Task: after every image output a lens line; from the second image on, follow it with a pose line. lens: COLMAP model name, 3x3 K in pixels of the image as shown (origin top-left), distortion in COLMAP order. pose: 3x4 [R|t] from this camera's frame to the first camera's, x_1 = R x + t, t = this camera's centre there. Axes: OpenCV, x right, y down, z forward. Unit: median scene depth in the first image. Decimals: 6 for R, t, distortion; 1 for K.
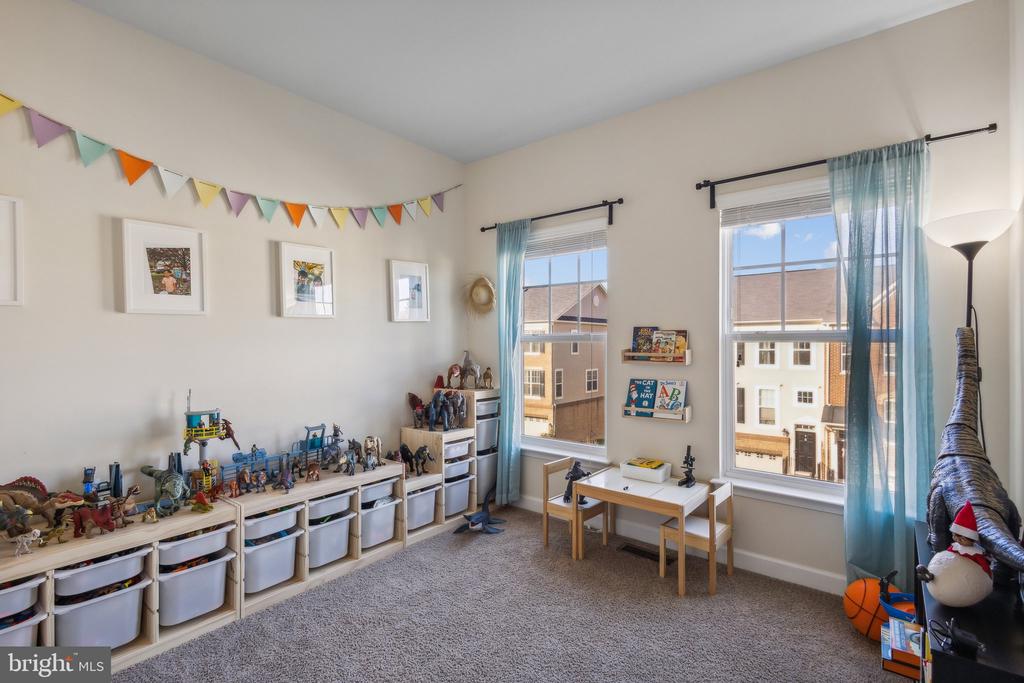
lens RADIAL K [[475.8, 0, 513.8], [0, 475.8, 347.5], [0, 0, 1]] dist [0.012055, -0.001531]
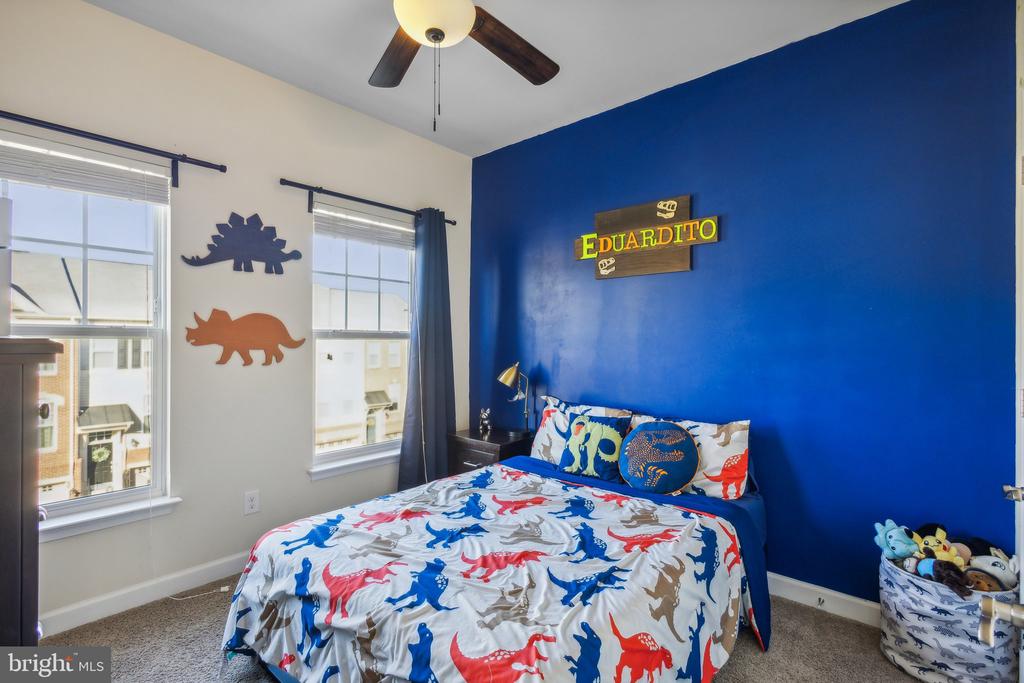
lens RADIAL K [[475.8, 0, 513.8], [0, 475.8, 336.0], [0, 0, 1]] dist [0.012055, -0.001531]
pose [[0.038446, 0.006070, 0.999242, -0.522404], [0.008957, 0.999939, -0.006419, -0.008854], [-0.999221, 0.009197, 0.038389, 0.440240]]
